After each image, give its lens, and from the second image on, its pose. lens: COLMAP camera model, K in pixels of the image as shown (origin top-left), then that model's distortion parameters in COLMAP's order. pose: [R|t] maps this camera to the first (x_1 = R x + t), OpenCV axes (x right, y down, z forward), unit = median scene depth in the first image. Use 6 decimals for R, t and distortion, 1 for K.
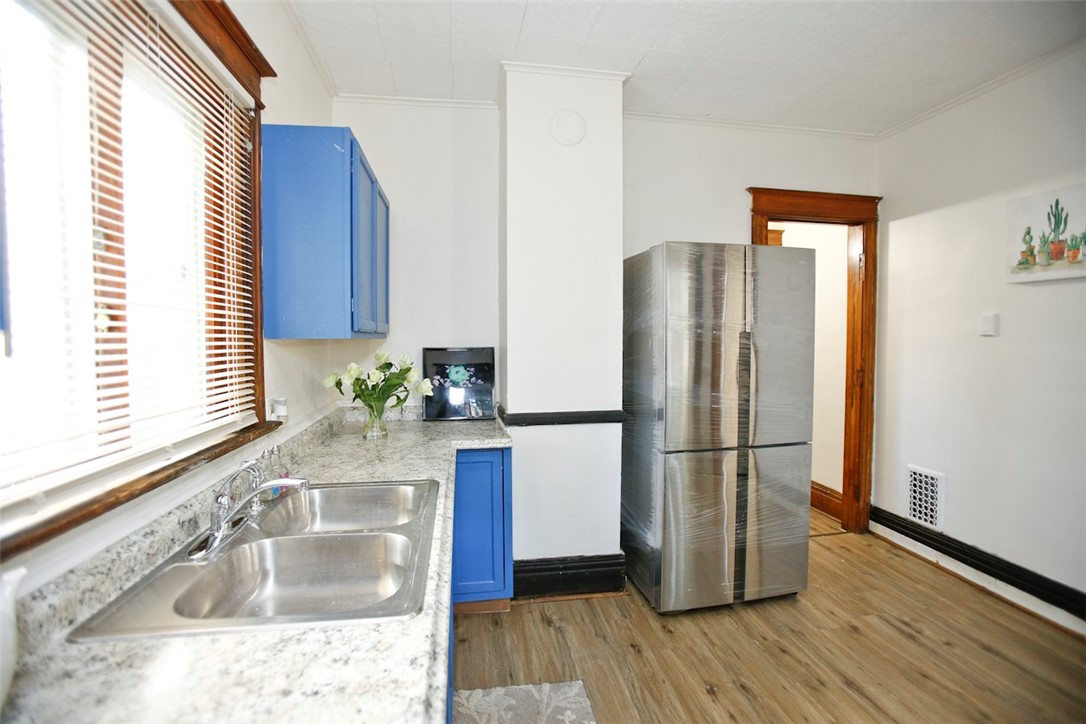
lens RADIAL K [[498.8, 0, 541.7], [0, 498.8, 360.3], [0, 0, 1]] dist [-0.062785, 0.021794]
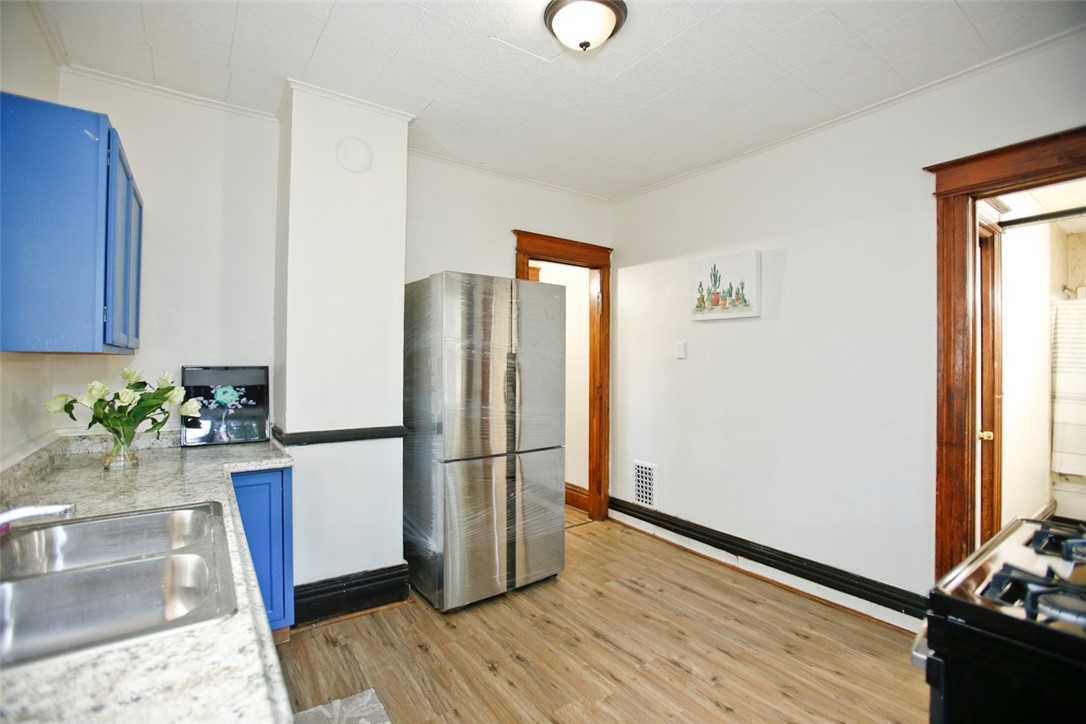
lens RADIAL K [[498.8, 0, 541.0], [0, 498.8, 365.4], [0, 0, 1]] dist [-0.062785, 0.021794]
pose [[0.895693, 0.005324, 0.444640, -0.050957], [0.012066, 0.999269, -0.036271, 0.015261], [-0.444509, 0.037853, 0.894974, -0.085494]]
